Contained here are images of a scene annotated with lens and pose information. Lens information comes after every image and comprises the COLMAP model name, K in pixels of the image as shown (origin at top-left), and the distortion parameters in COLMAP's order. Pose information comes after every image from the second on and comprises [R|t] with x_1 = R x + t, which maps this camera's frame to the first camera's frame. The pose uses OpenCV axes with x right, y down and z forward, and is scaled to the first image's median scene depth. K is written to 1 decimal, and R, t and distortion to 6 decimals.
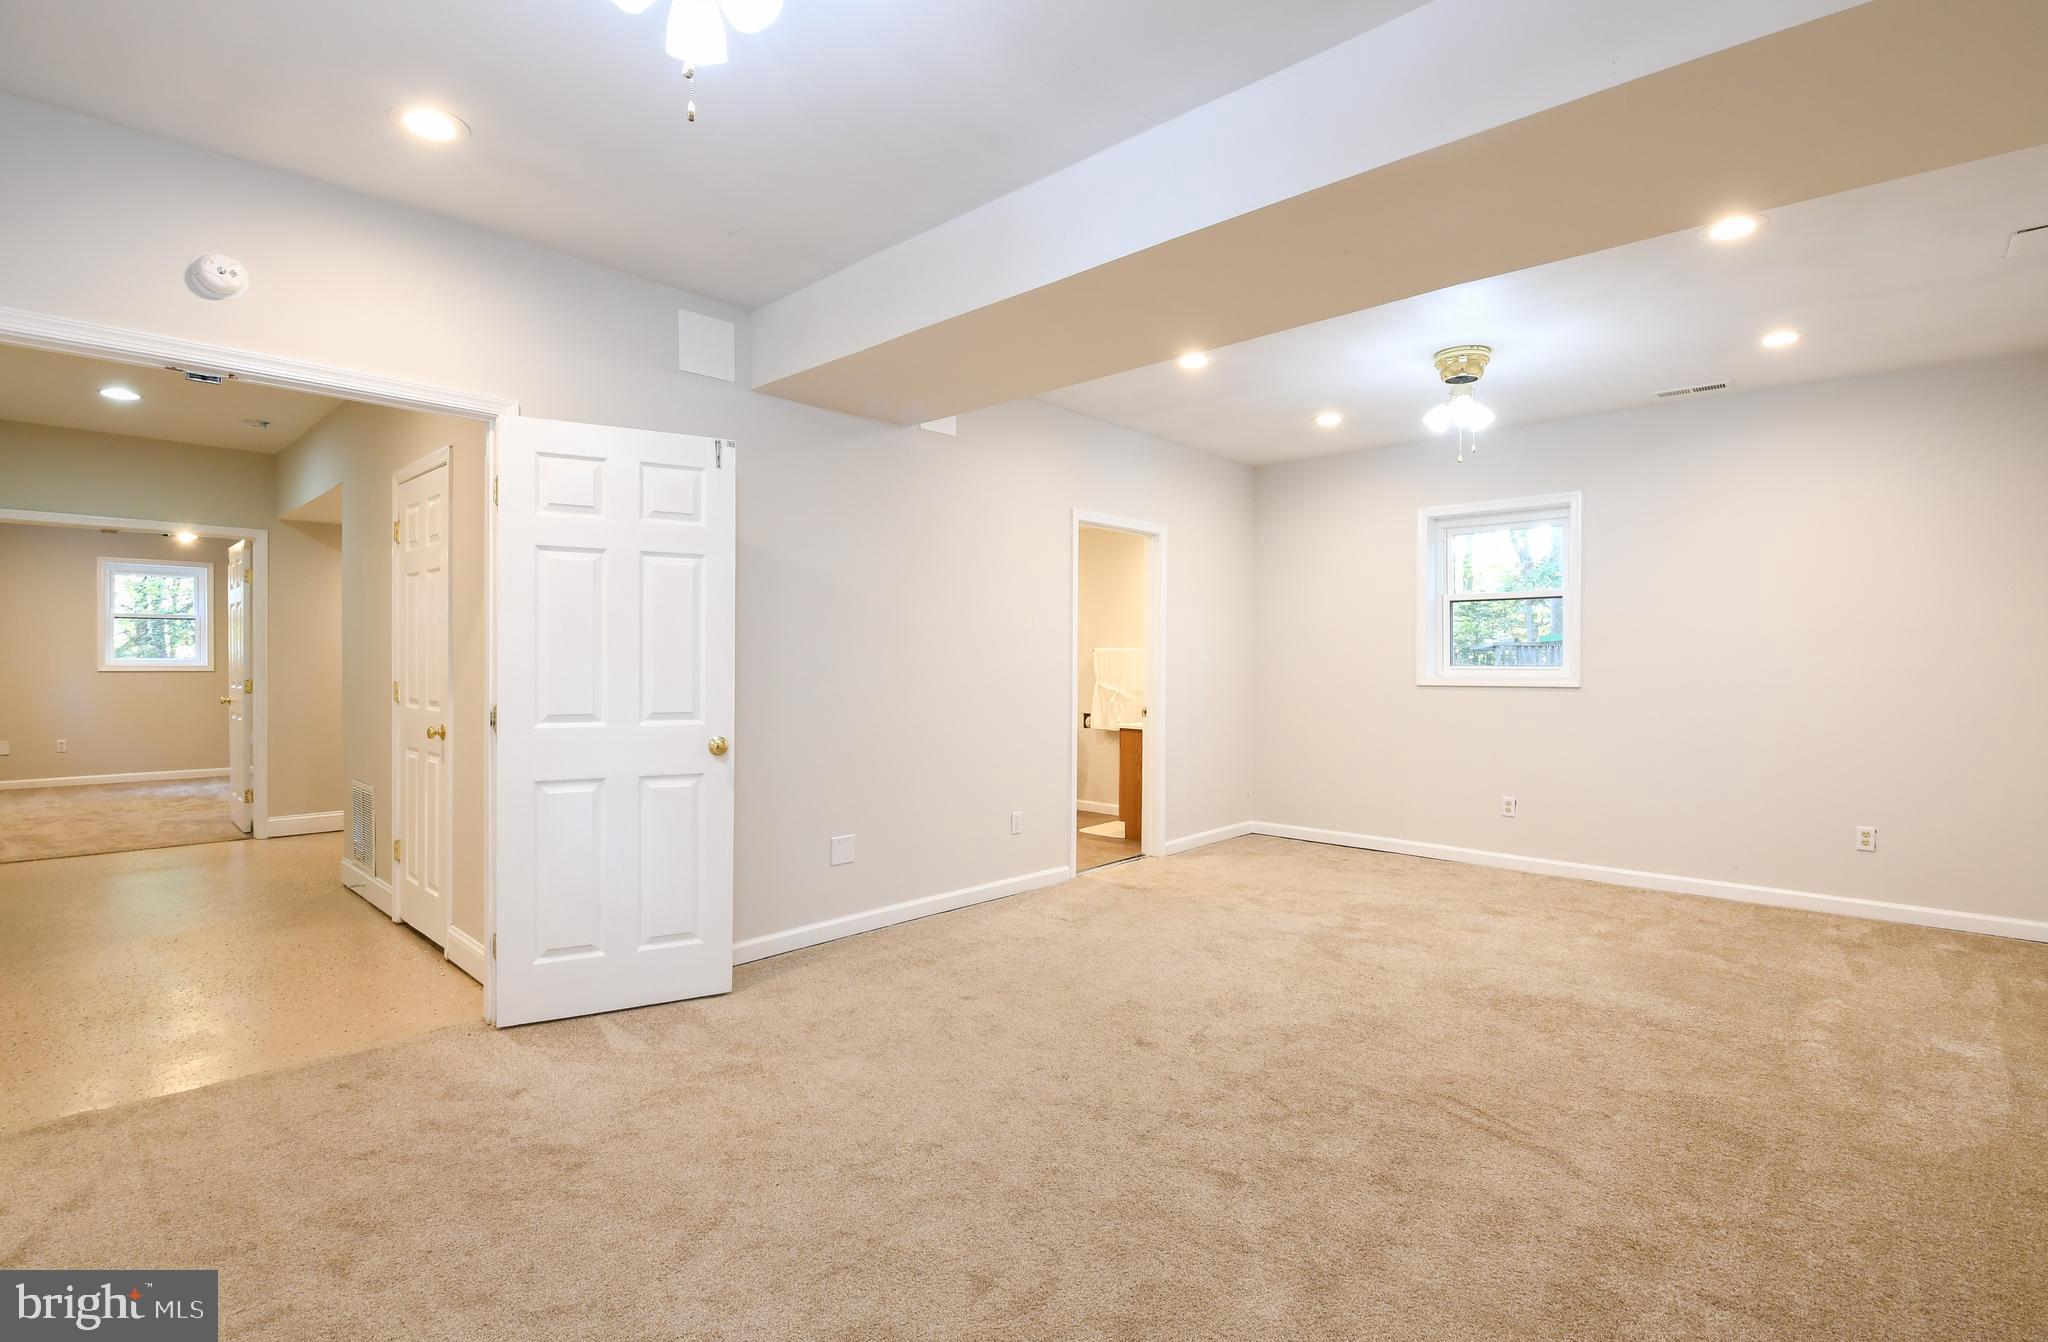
lens RADIAL K [[963.7, 0, 1021.9], [0, 963.7, 662.1], [0, 0, 1]] dist [0.000306, -0.017178]
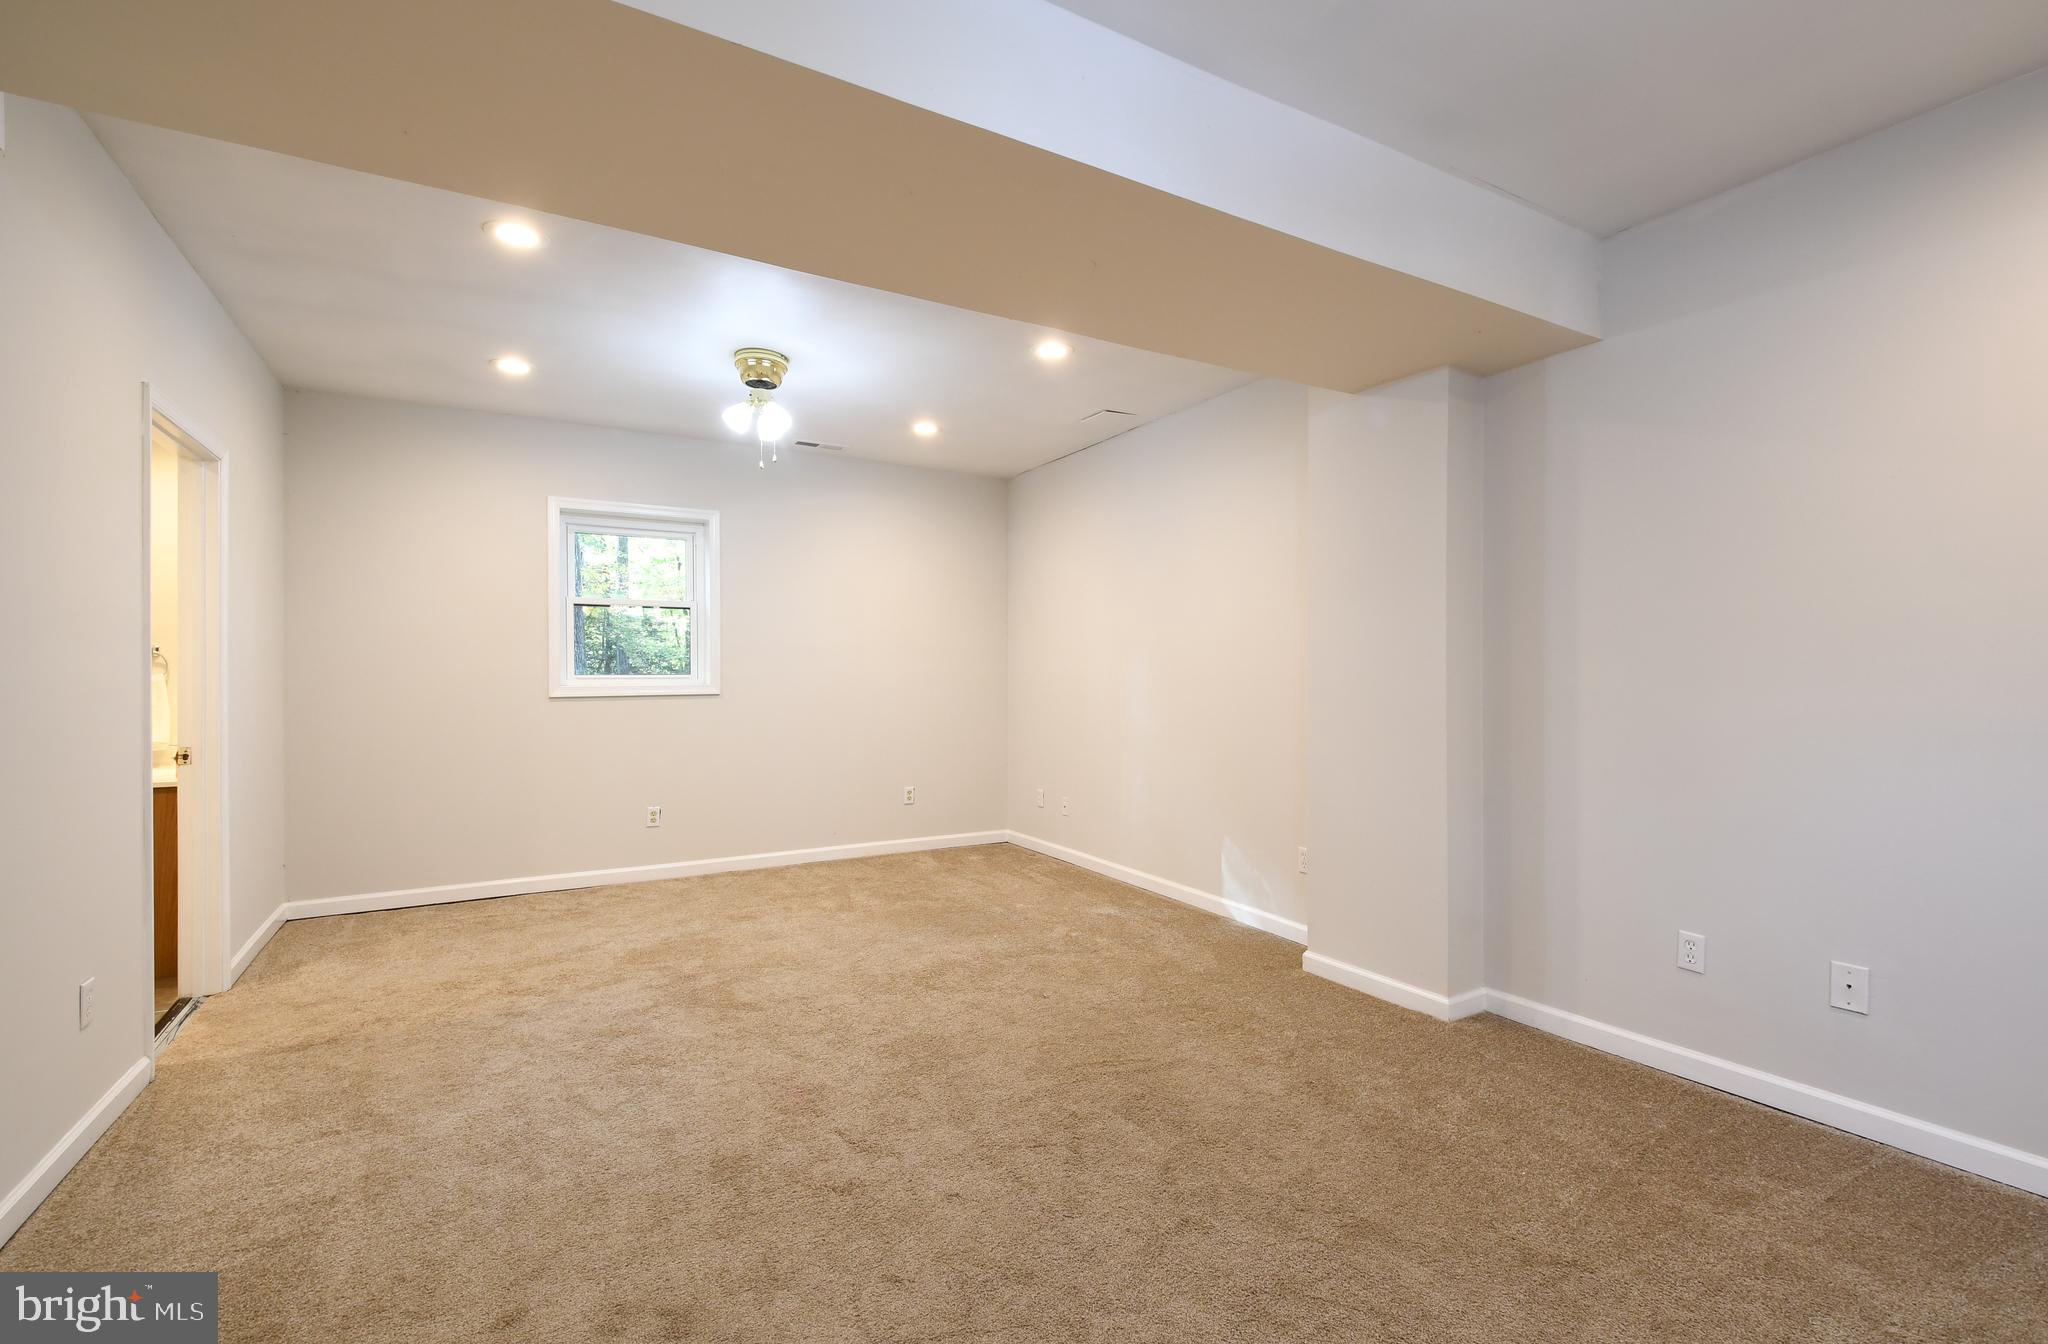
lens RADIAL K [[899.8, 0, 1017.6], [0, 899.8, 680.7], [0, 0, 1]] dist [0.018715, -0.000264]
pose [[0.286460, -0.012276, 0.958014, -0.254590], [0.001662, 0.999923, 0.012316, -0.000786], [-0.958091, -0.001936, 0.286458, 0.346020]]
